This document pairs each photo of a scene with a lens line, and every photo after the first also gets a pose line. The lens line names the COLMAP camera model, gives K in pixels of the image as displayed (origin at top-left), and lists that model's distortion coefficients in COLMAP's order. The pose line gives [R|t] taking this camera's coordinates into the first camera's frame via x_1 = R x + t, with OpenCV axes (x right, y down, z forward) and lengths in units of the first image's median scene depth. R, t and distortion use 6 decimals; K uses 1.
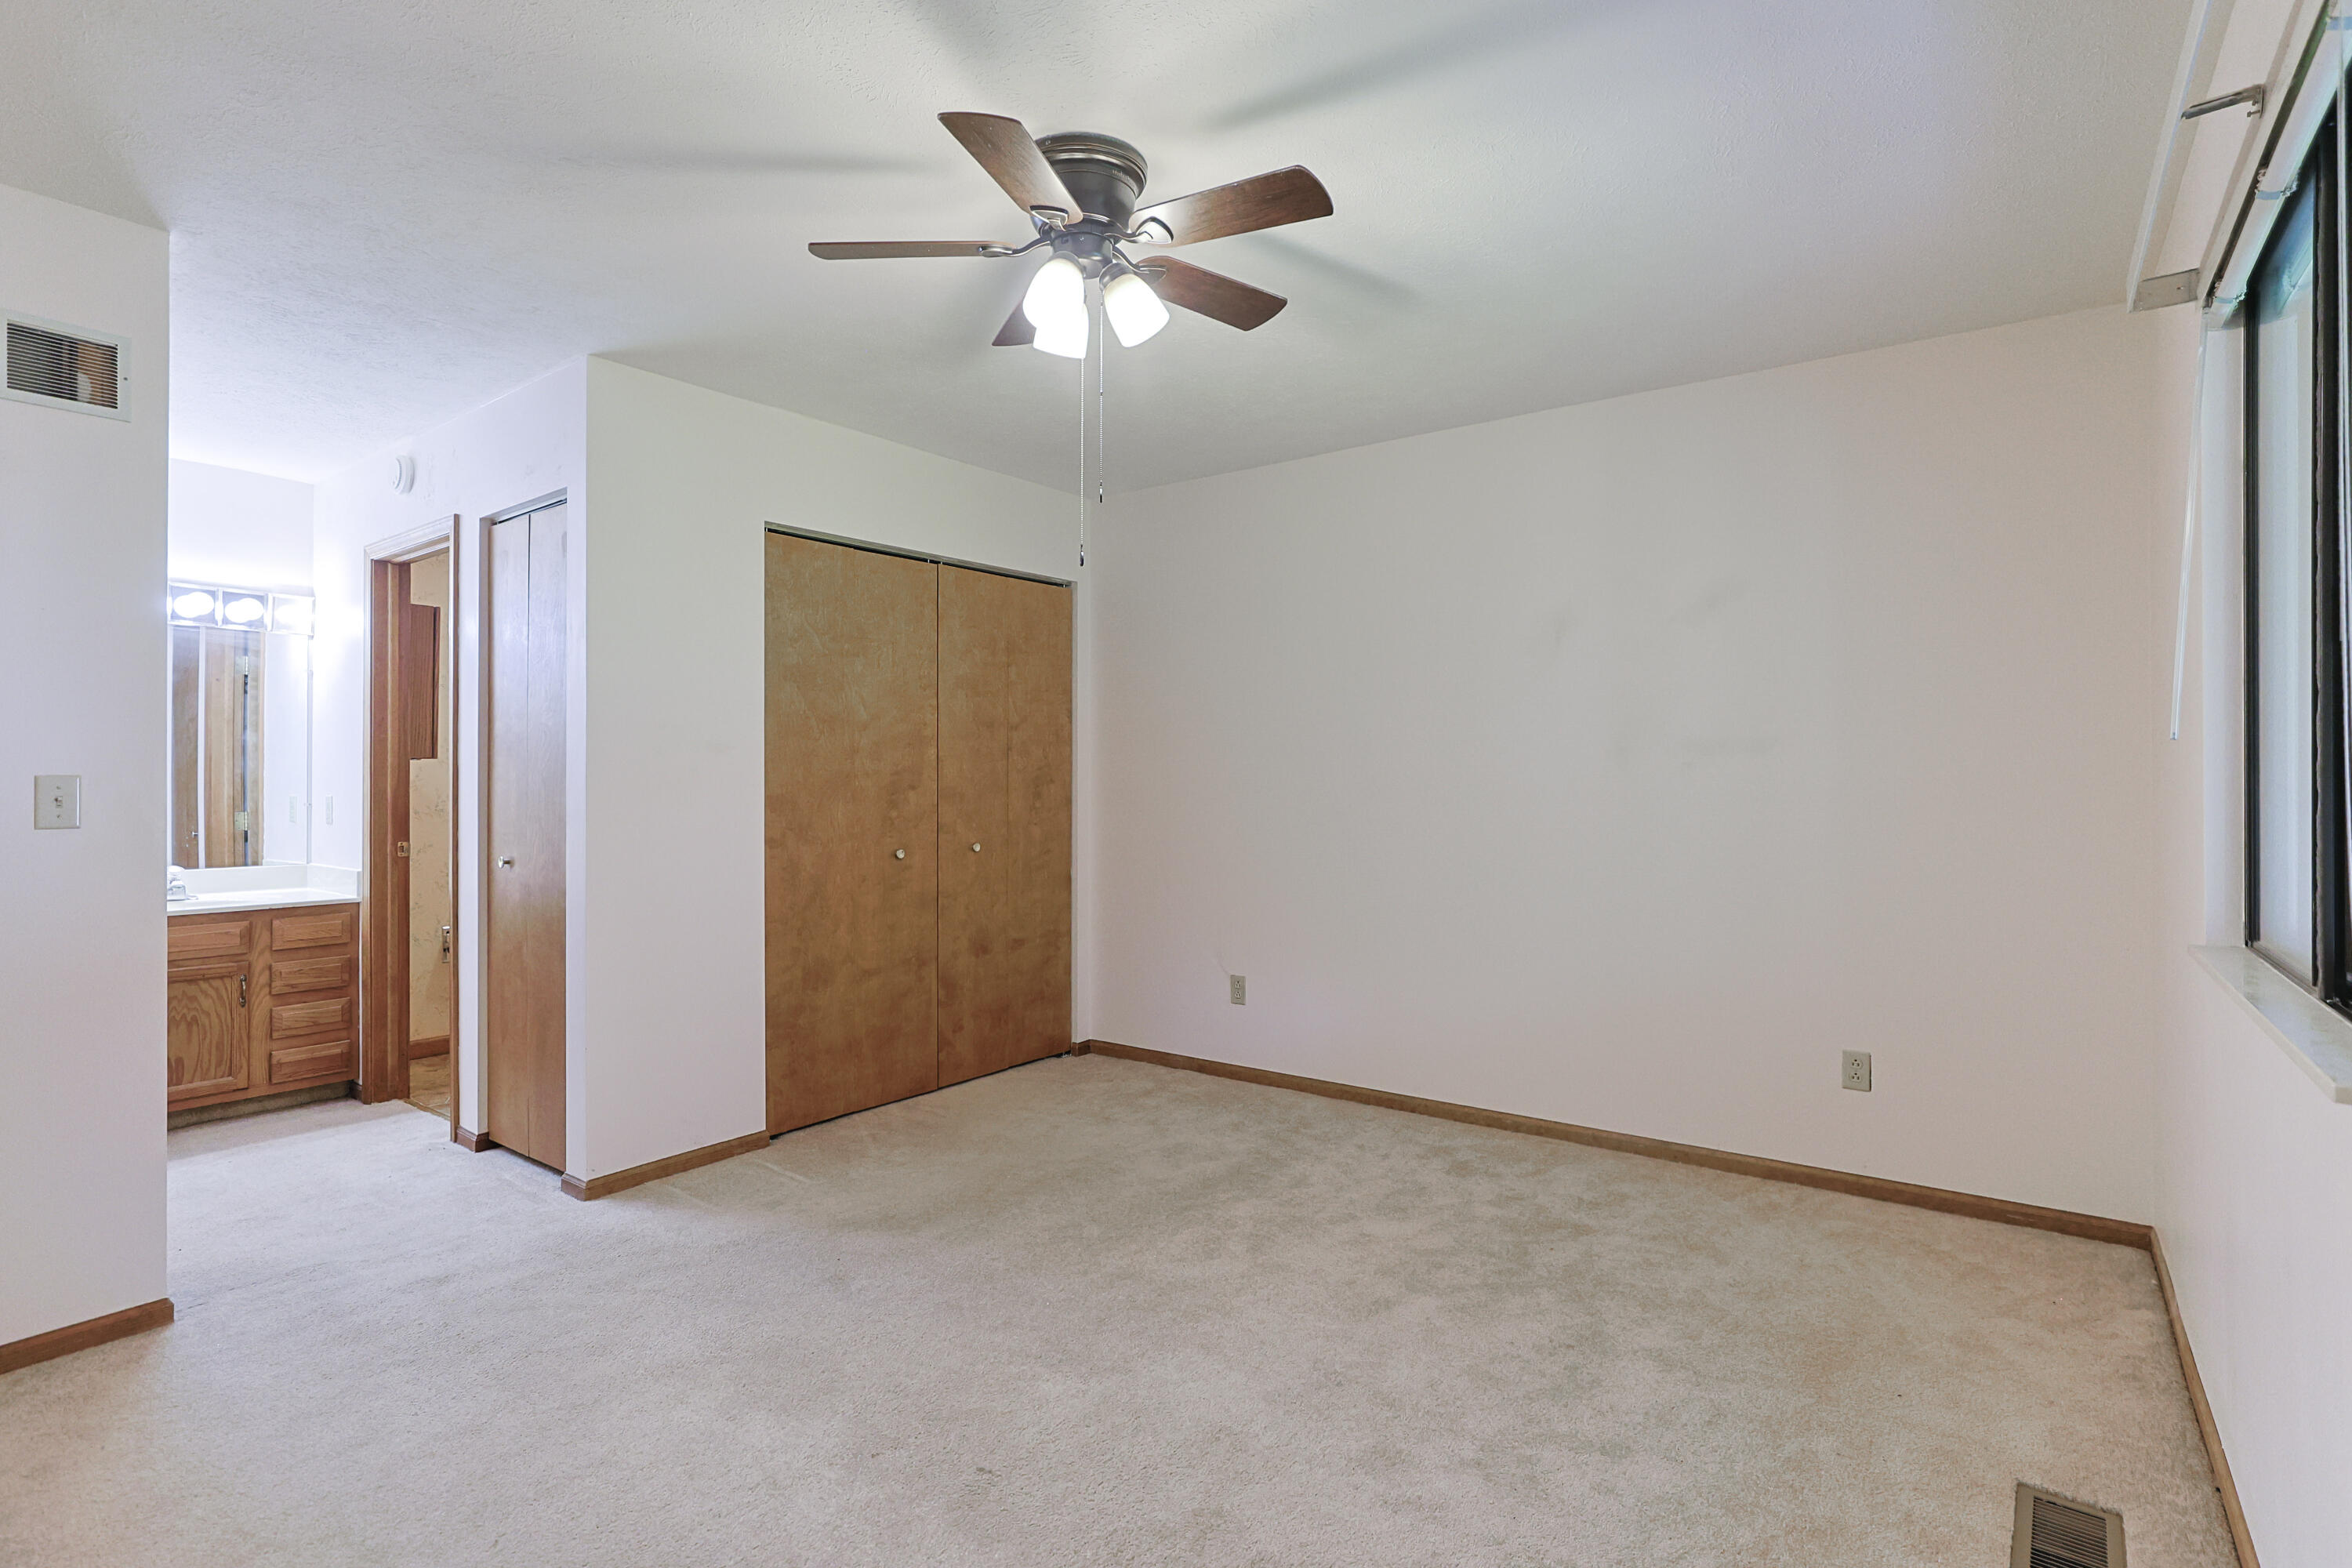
lens RADIAL K [[1154.1, 0, 1170.7], [0, 1154.1, 785.1], [0, 0, 1]] dist [-0.002852, -0.000449]
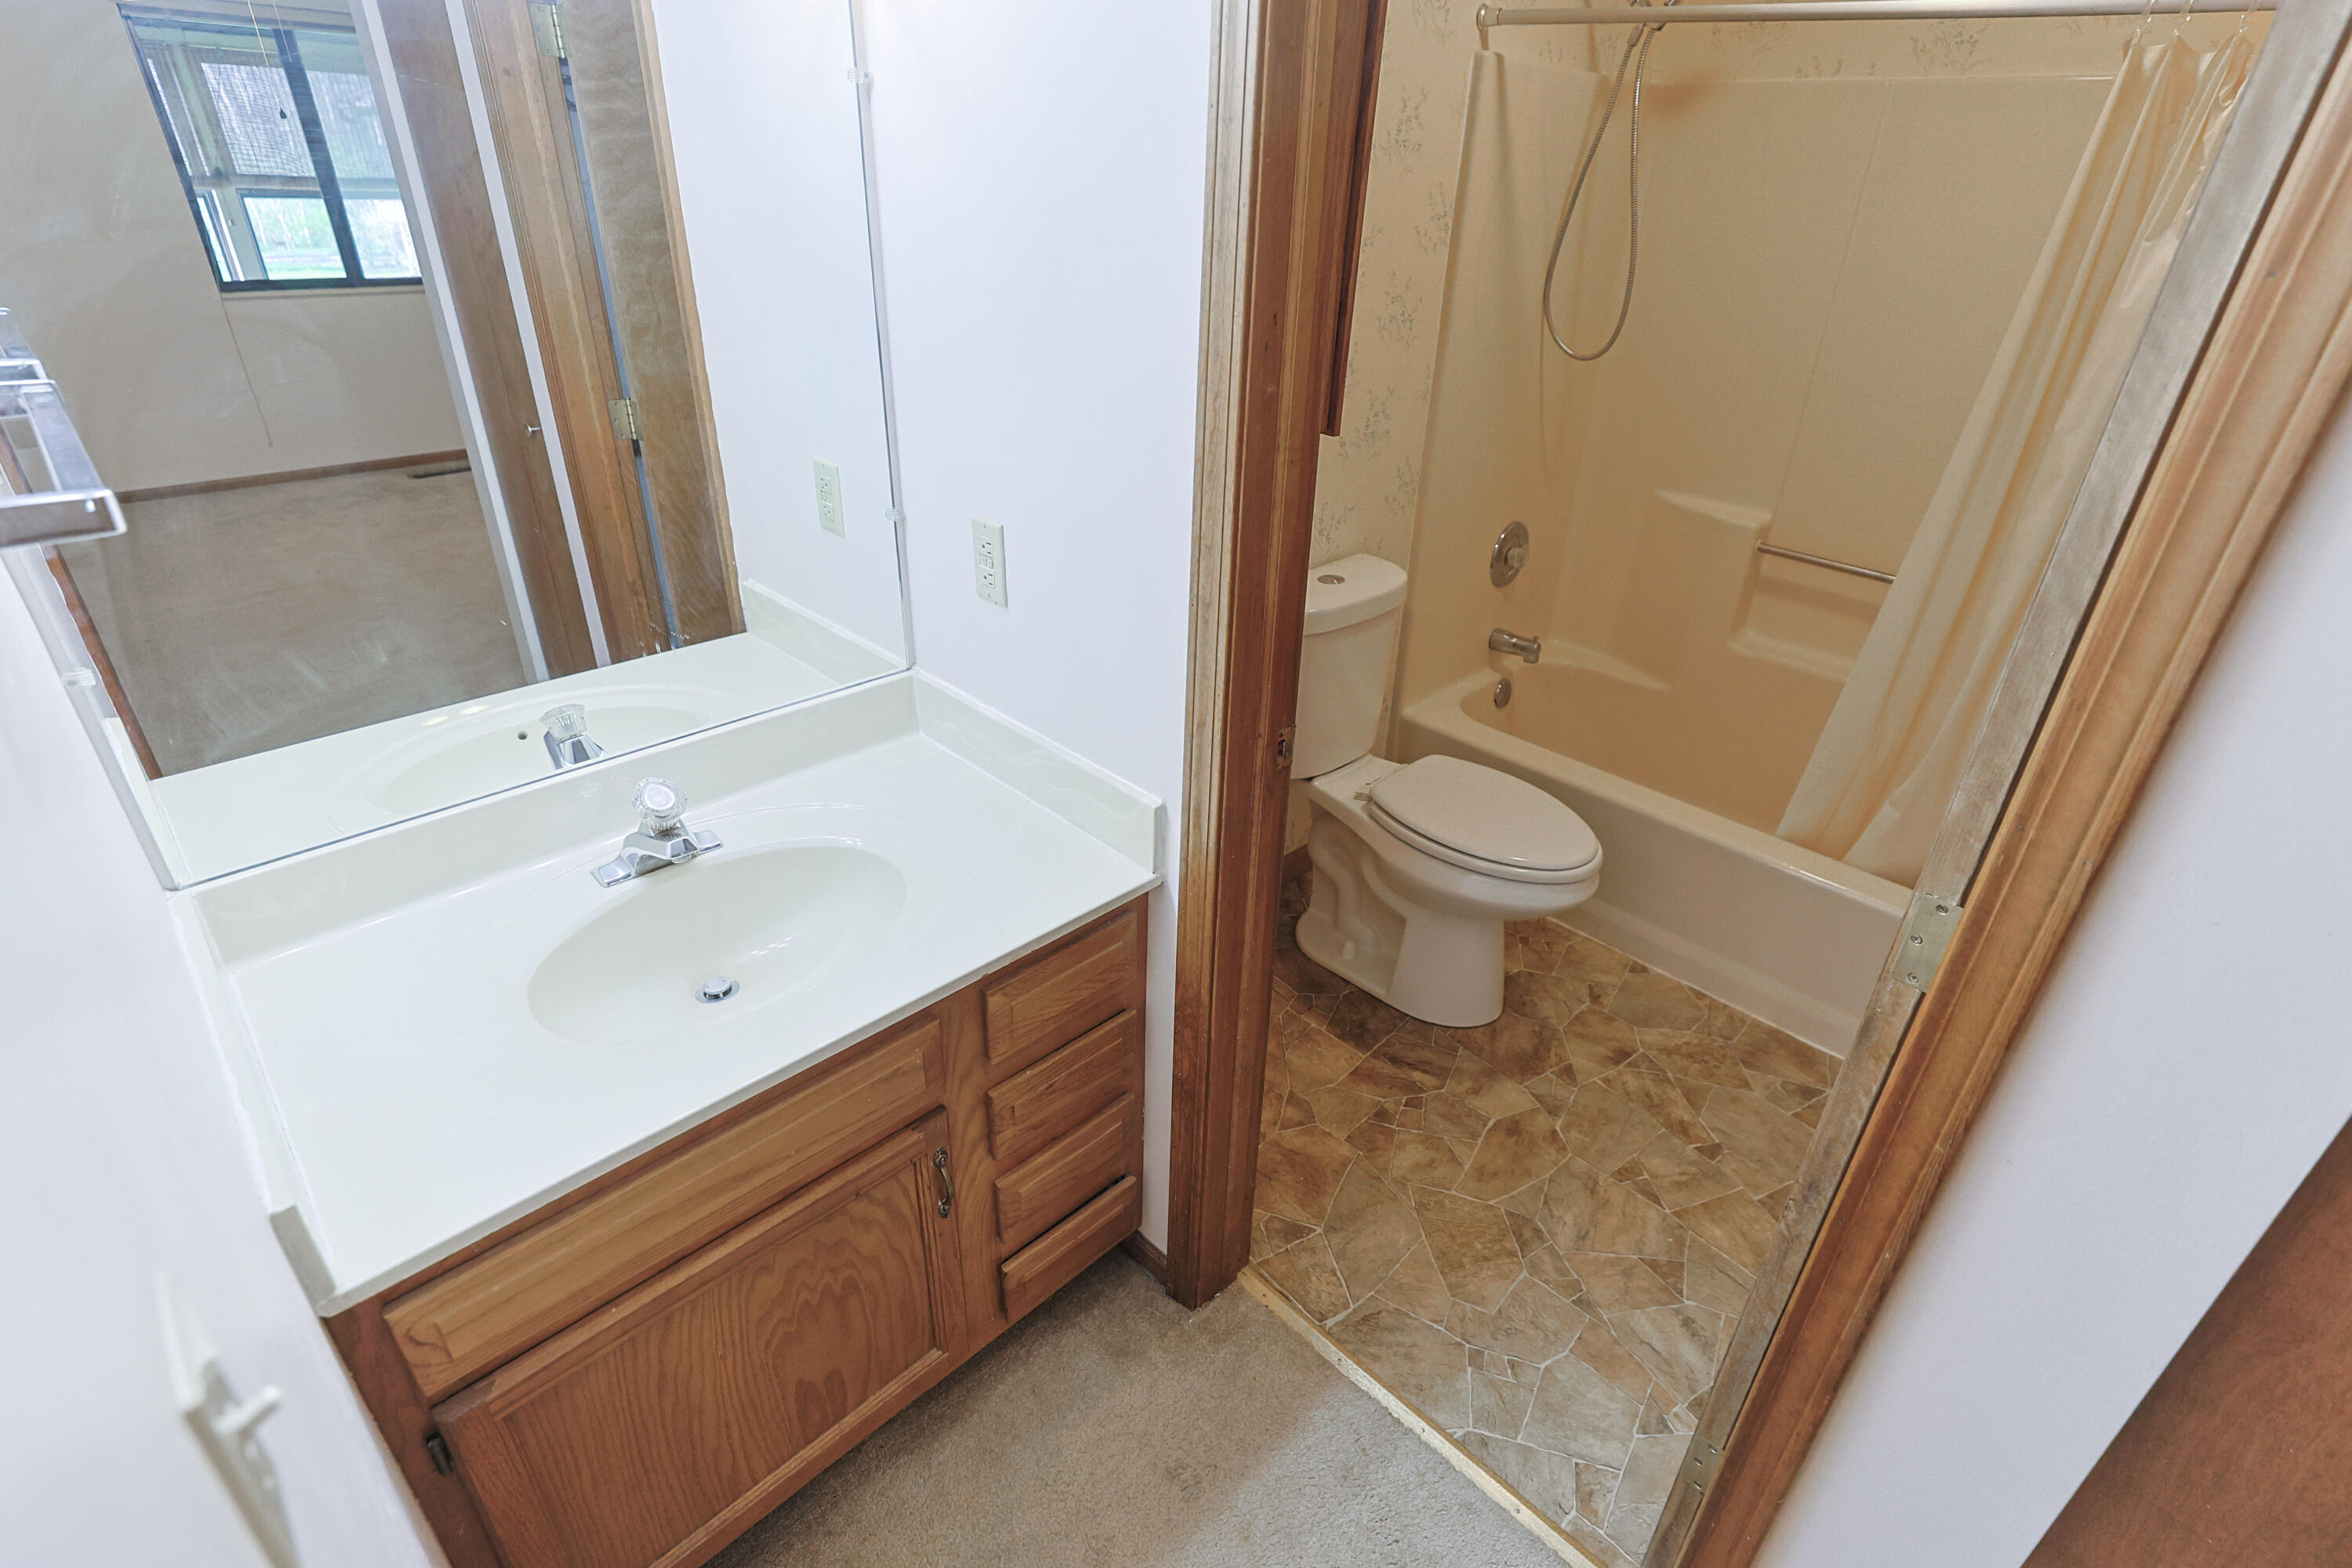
lens RADIAL K [[1154.1, 0, 1169.3], [0, 1154.1, 790.4], [0, 0, 1]] dist [-0.002852, -0.000449]
pose [[0.986537, 0.094339, -0.133584, -0.691210], [-0.017100, 0.871867, 0.489444, -0.095889], [0.162641, -0.480571, 0.861742, 0.755309]]
